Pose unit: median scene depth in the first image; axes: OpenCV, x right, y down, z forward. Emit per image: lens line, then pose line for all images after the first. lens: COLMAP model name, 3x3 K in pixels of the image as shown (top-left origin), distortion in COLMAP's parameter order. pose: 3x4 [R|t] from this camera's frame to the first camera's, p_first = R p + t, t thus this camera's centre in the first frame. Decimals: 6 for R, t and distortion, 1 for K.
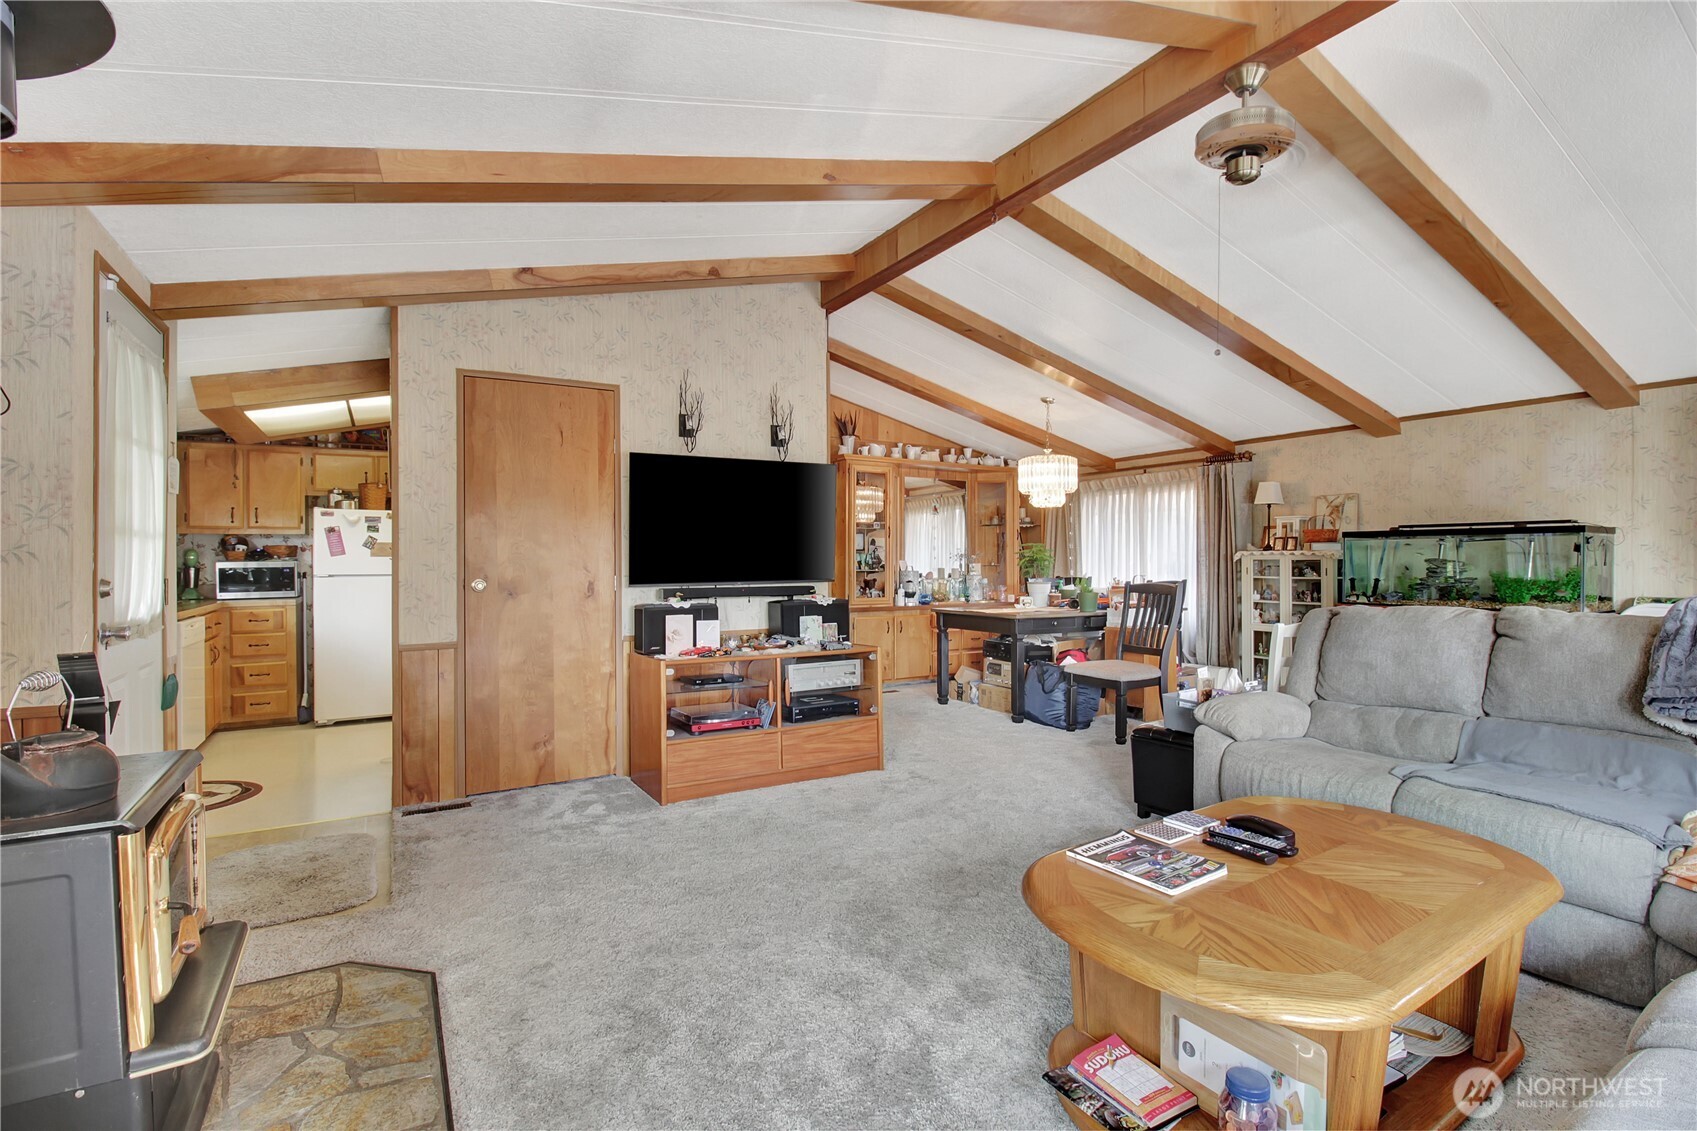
lens RADIAL K [[798.8, 0, 872.9], [0, 798.8, 562.8], [0, 0, 1]] dist [-0.005579, -0.010130]
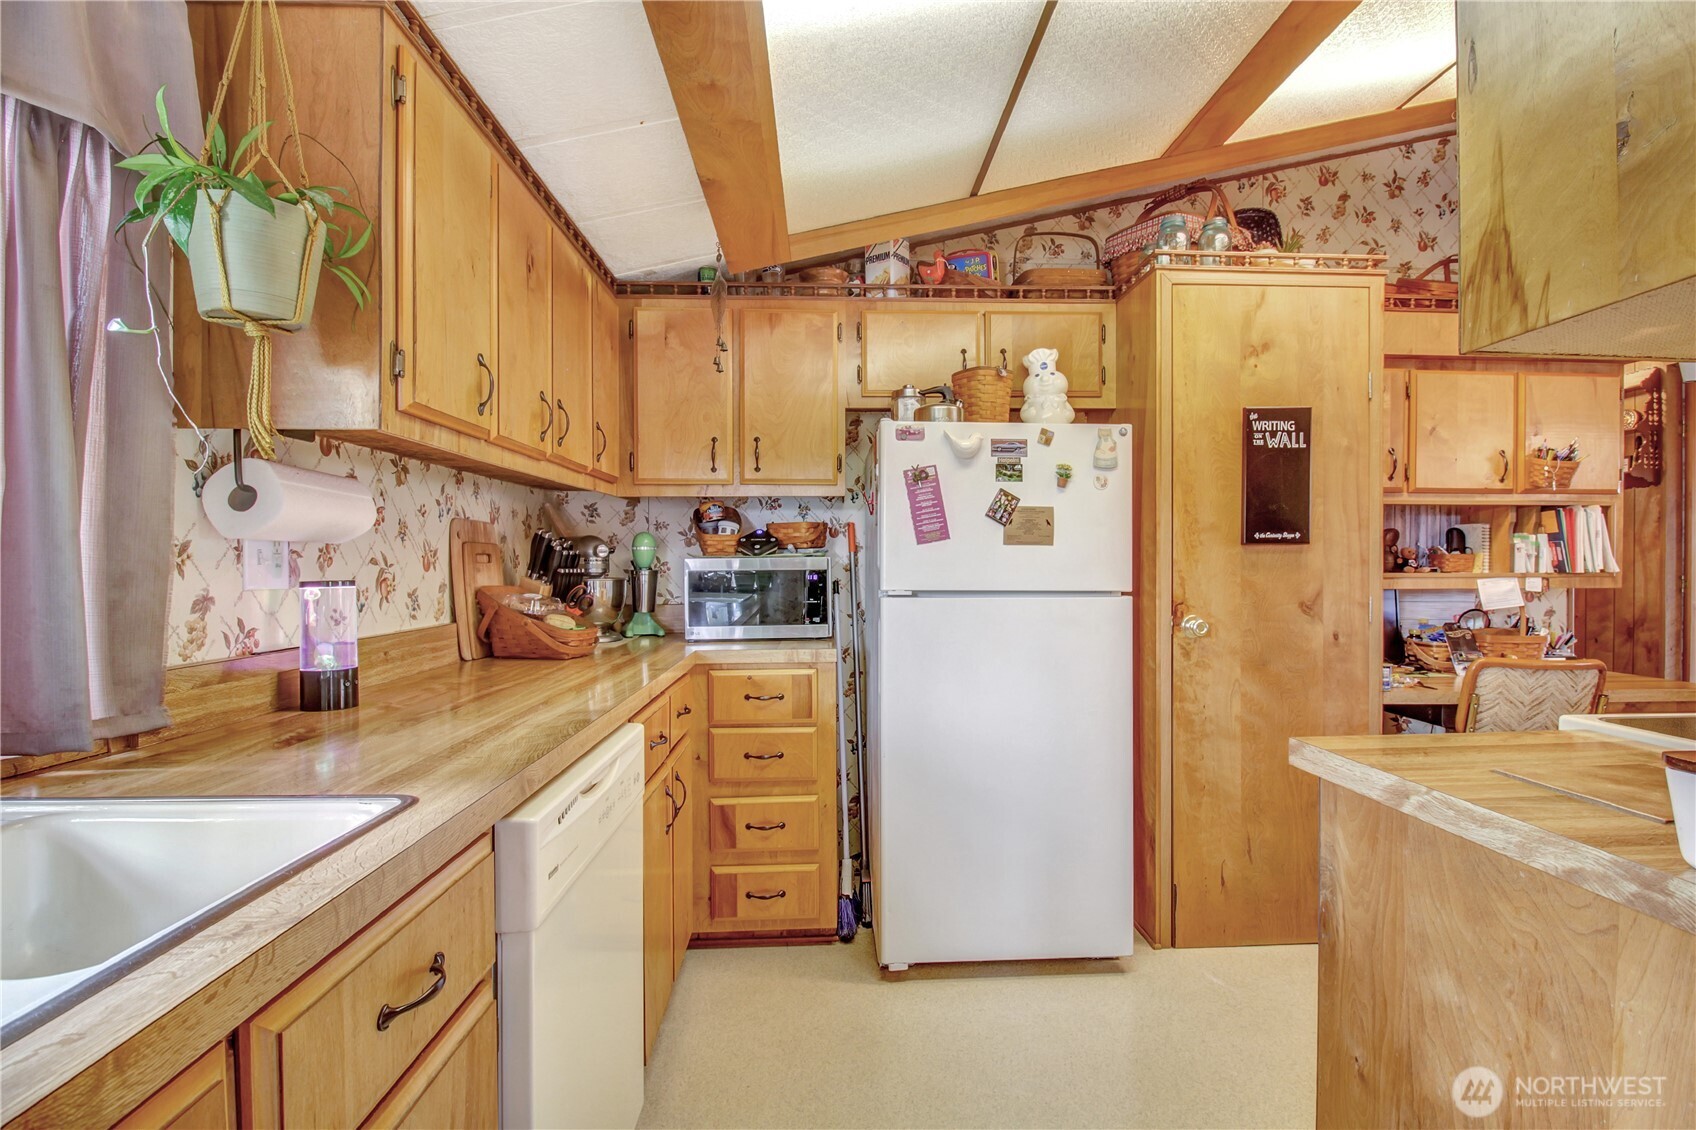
lens RADIAL K [[798.4, 0, 857.2], [0, 798.4, 565.6], [0, 0, 1]] dist [-0.005579, -0.010130]
pose [[0.877426, 0.004574, -0.479691, -0.519006], [-0.003358, 0.999989, 0.003392, 0.001619], [0.479701, -0.001365, 0.877431, 0.641493]]
